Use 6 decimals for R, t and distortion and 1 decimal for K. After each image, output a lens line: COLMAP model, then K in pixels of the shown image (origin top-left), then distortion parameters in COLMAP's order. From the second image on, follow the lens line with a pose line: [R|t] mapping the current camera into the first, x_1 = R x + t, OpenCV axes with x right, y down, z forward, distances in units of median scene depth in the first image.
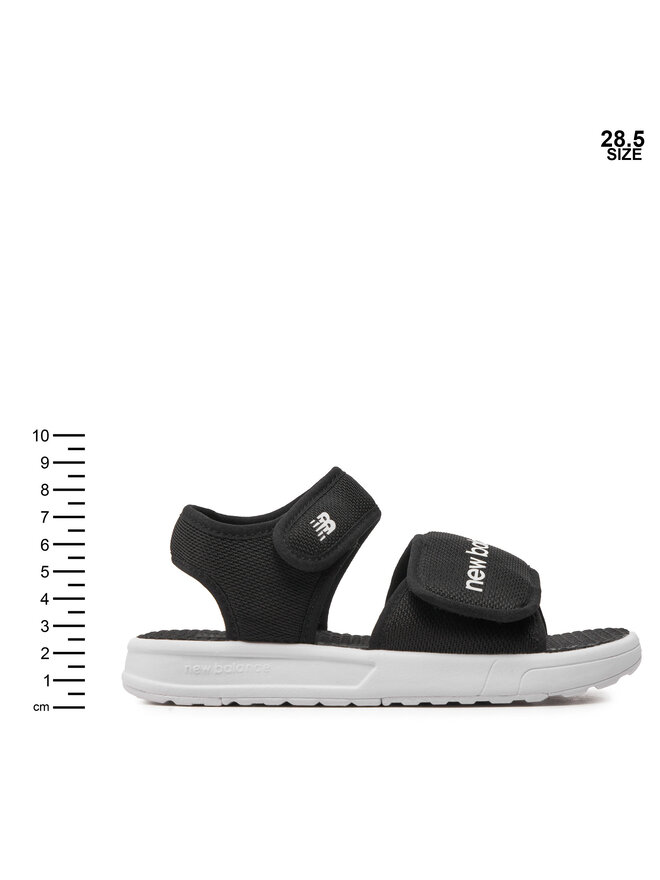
lens RADIAL K [[1884.3, 0, 330.0], [0, 1884.3, 440.0], [0, 0, 1]] dist [0.001189, -0.016793]
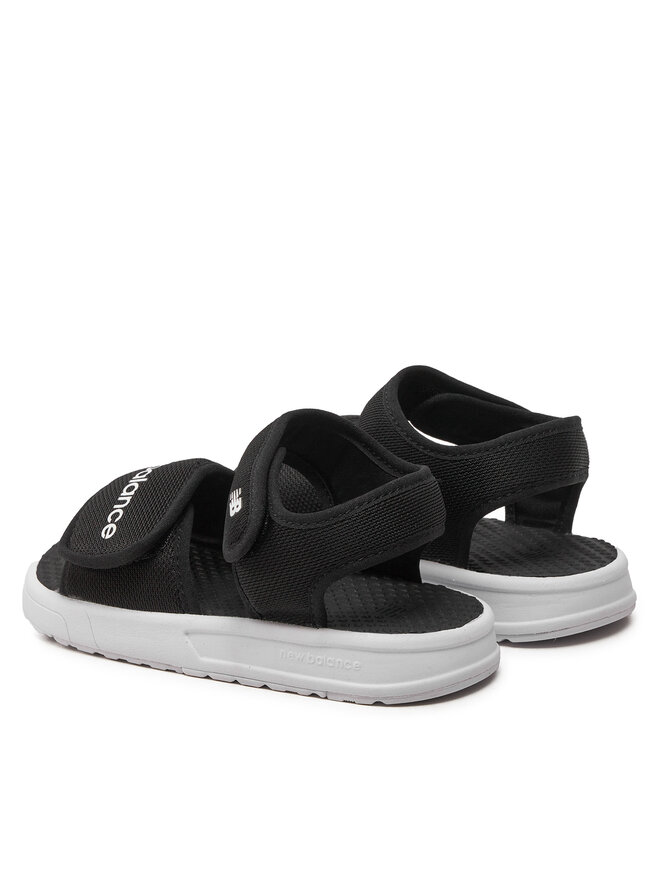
lens RADIAL K [[2587.6, 0, 330.0], [0, 2587.6, 440.0], [0, 0, 1]] dist [0.008740, 0.086161]
pose [[-0.758393, -0.203929, -0.619074, 0.834467], [-0.085341, 0.972686, -0.215866, 0.308419], [0.646186, -0.110879, -0.755082, 2.085511]]
